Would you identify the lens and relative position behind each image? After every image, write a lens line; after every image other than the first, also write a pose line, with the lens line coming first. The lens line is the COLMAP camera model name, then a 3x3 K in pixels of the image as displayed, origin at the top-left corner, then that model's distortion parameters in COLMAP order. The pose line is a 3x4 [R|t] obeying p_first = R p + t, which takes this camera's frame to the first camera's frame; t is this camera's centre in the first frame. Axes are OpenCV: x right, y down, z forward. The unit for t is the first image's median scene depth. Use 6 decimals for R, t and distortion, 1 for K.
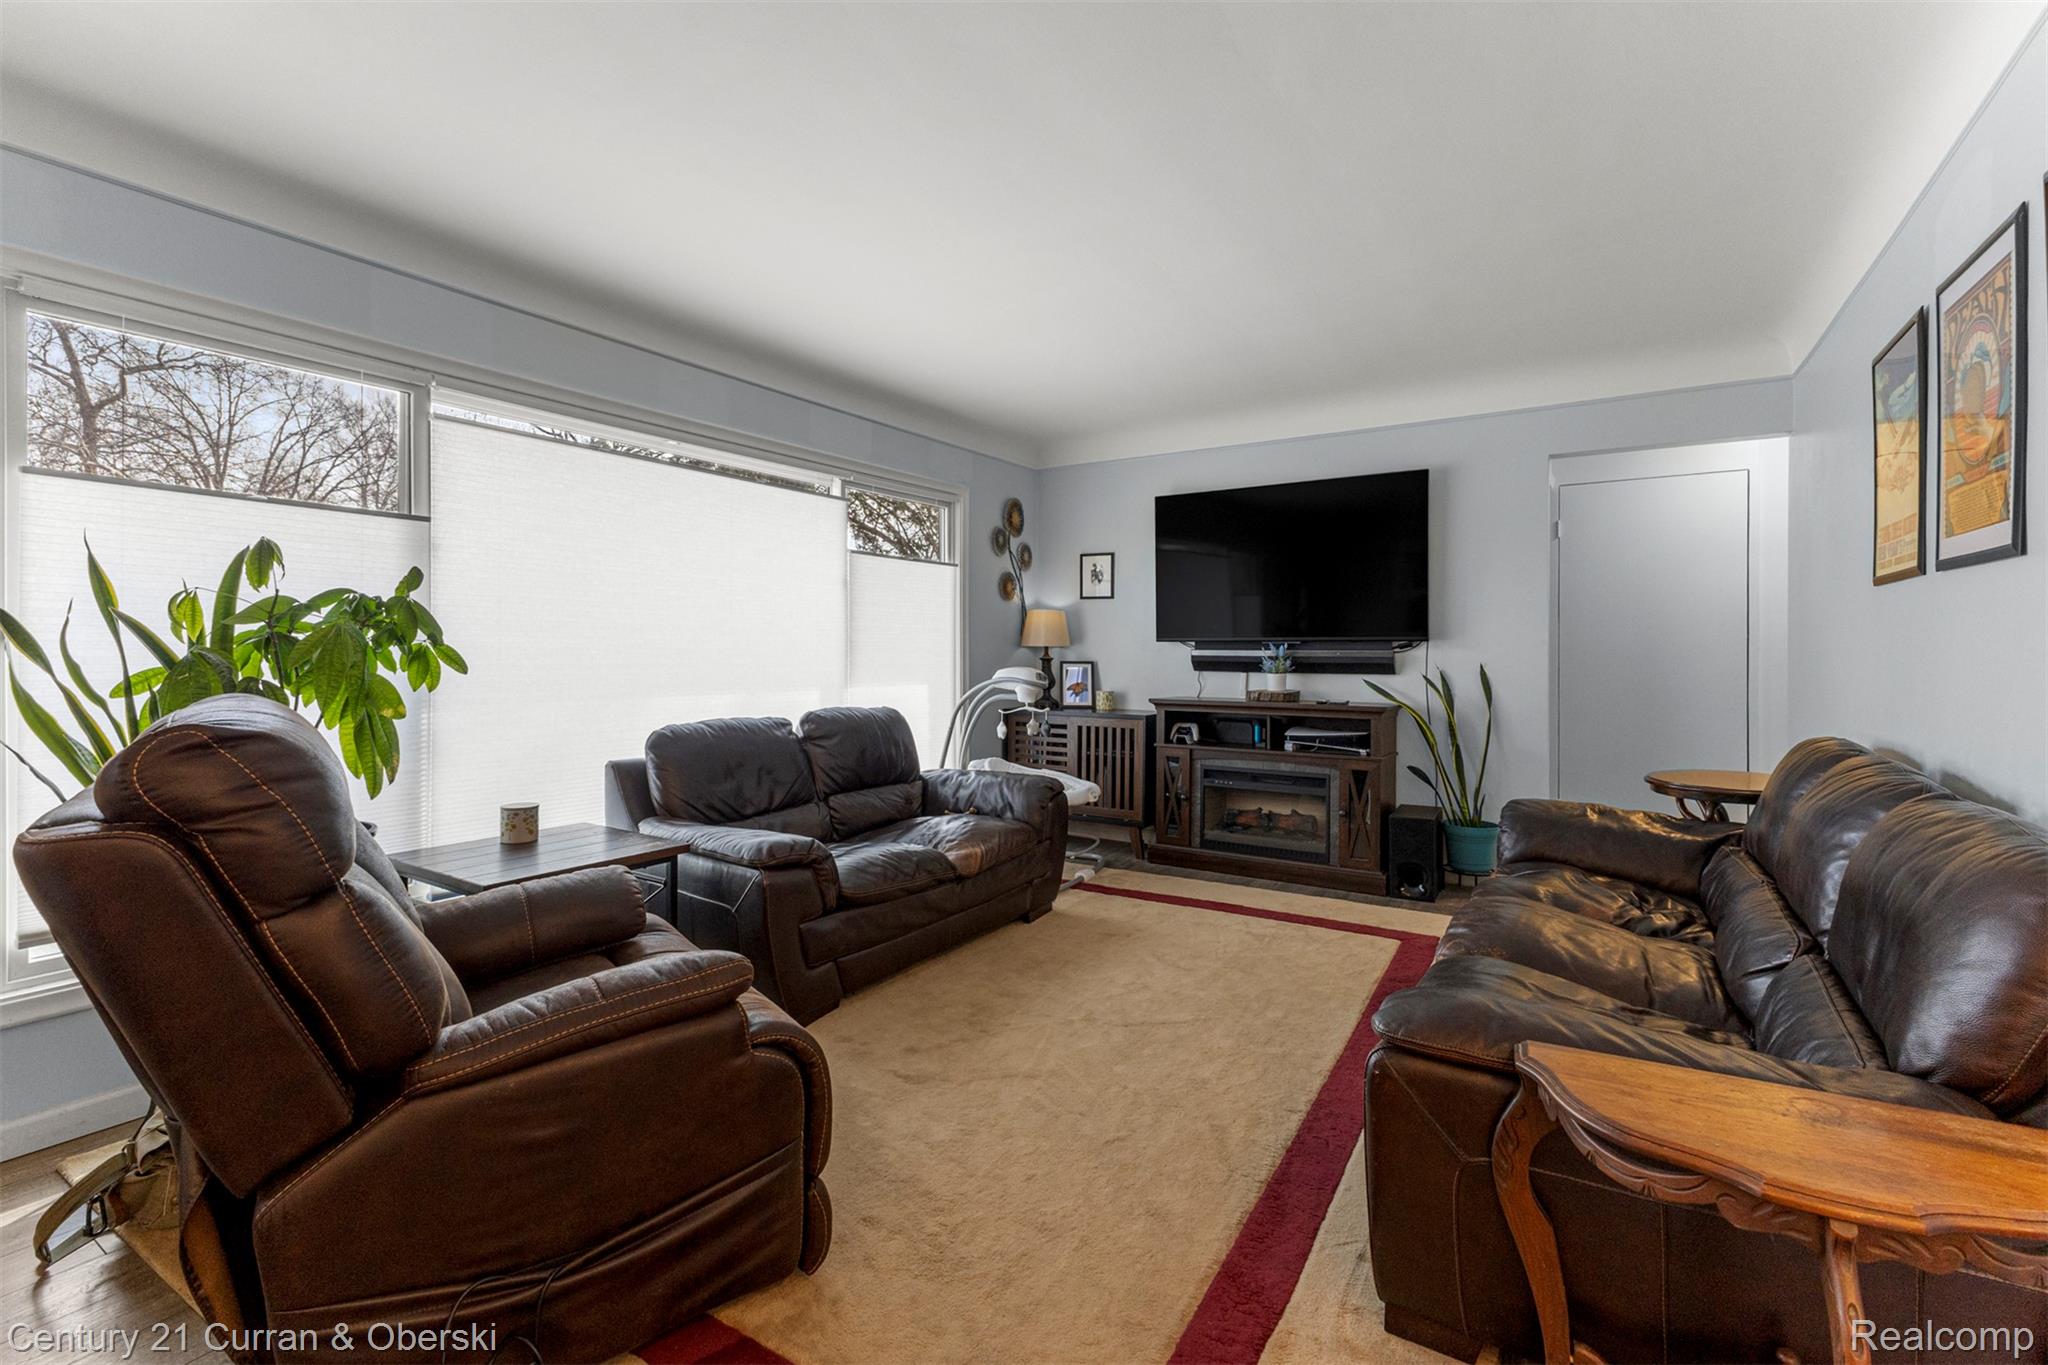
lens RADIAL K [[890.8, 0, 1015.0], [0, 890.8, 665.7], [0, 0, 1]] dist [0.016413, -0.000113]
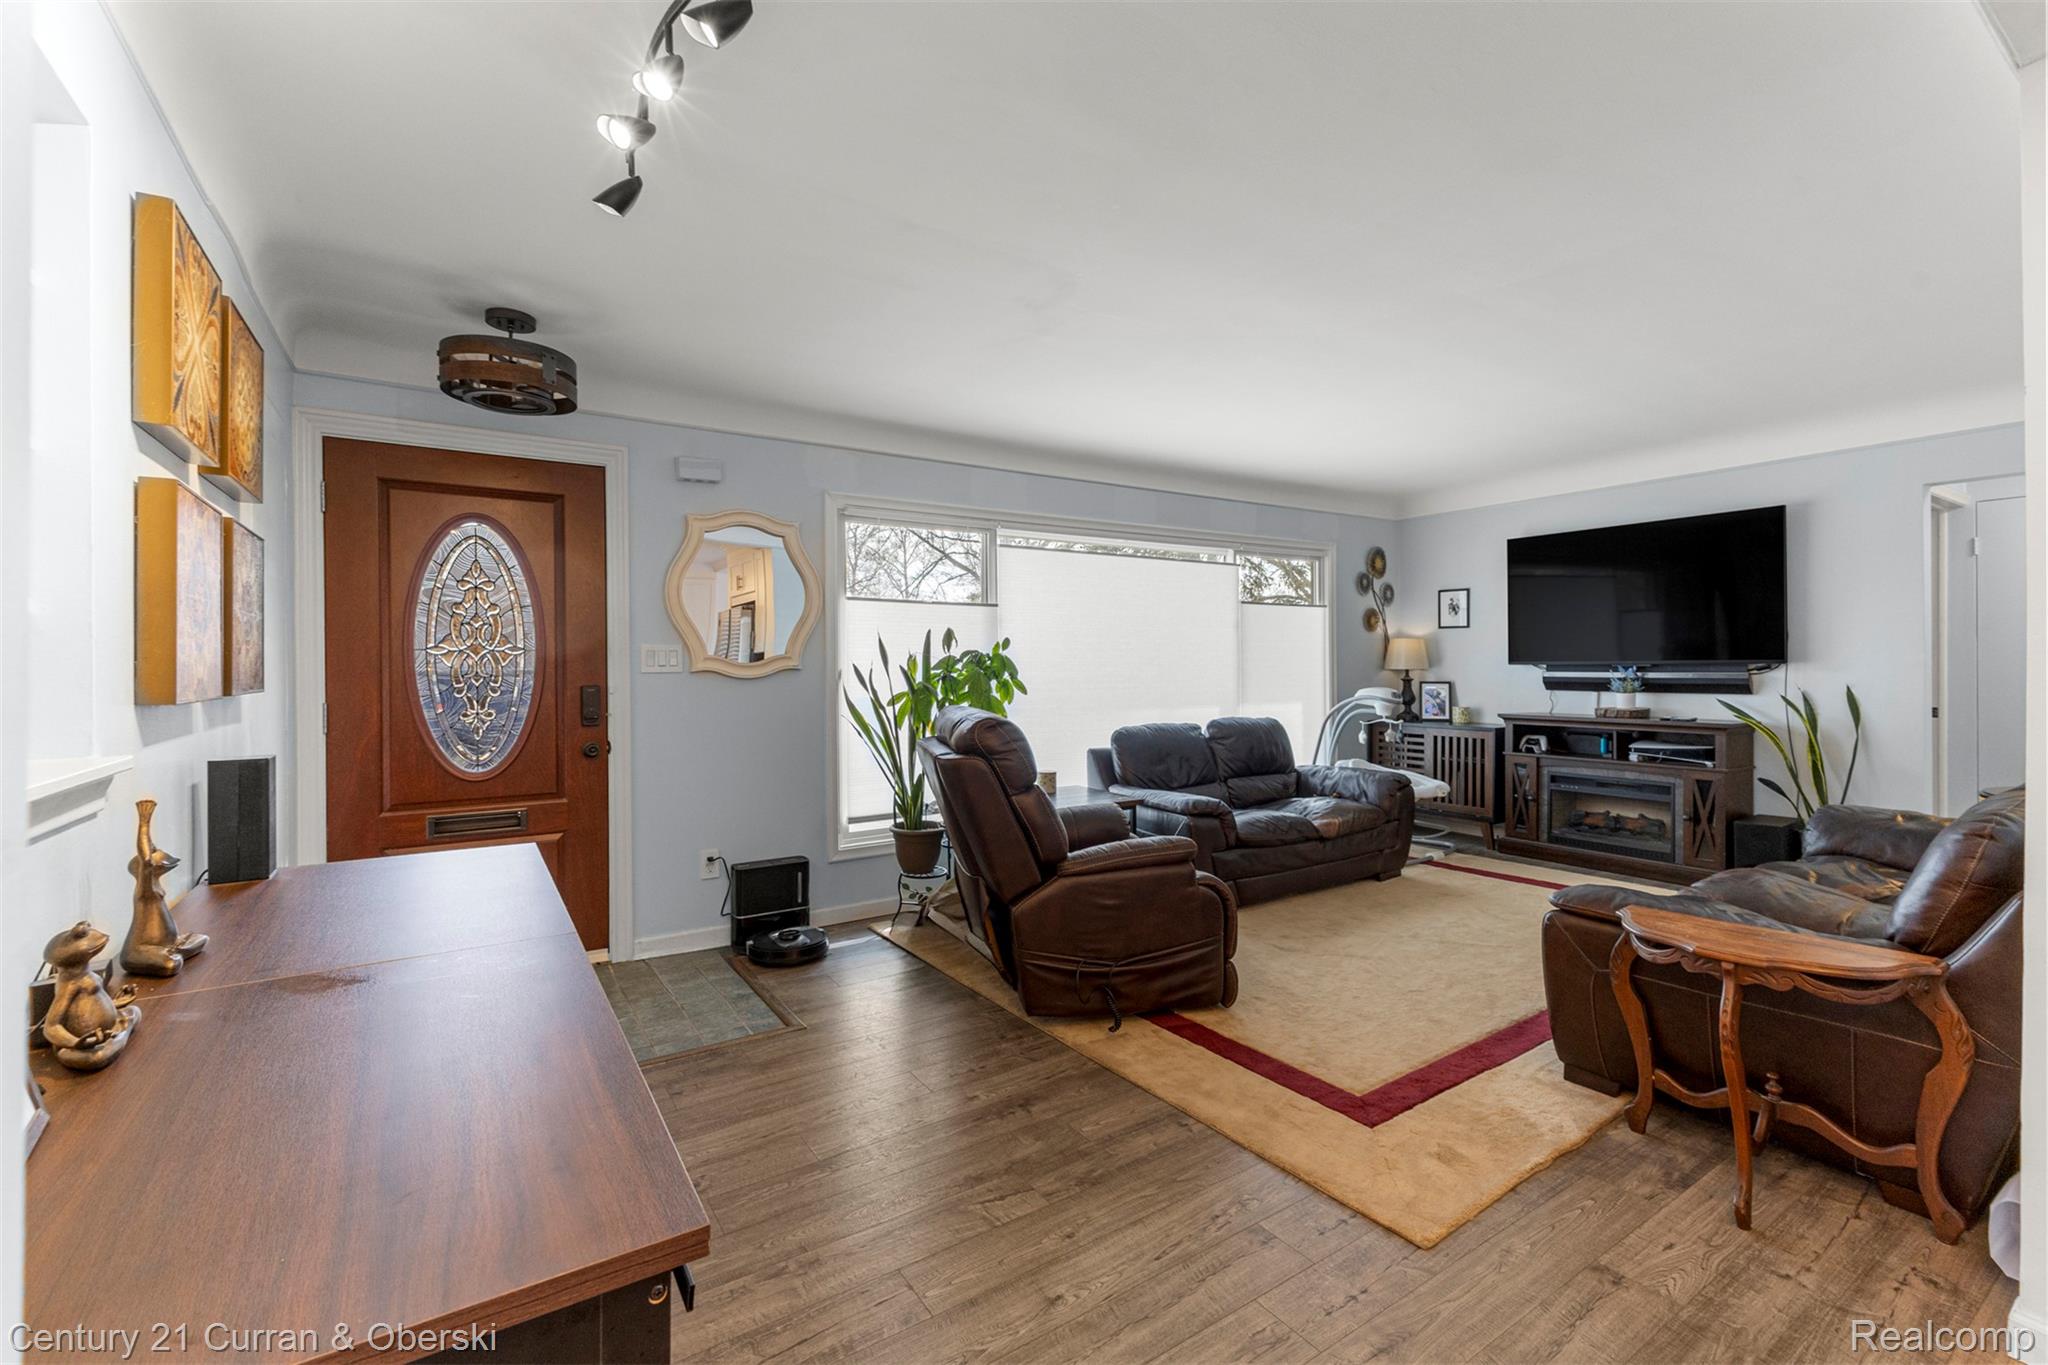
lens RADIAL K [[890.8, 0, 1024.3], [0, 890.8, 667.7], [0, 0, 1]] dist [0.016413, -0.000113]
pose [[0.914527, -0.008836, -0.404429, 0.079233], [0.004179, 0.999914, -0.012394, -0.017176], [0.404504, 0.009644, 0.914485, -0.476649]]
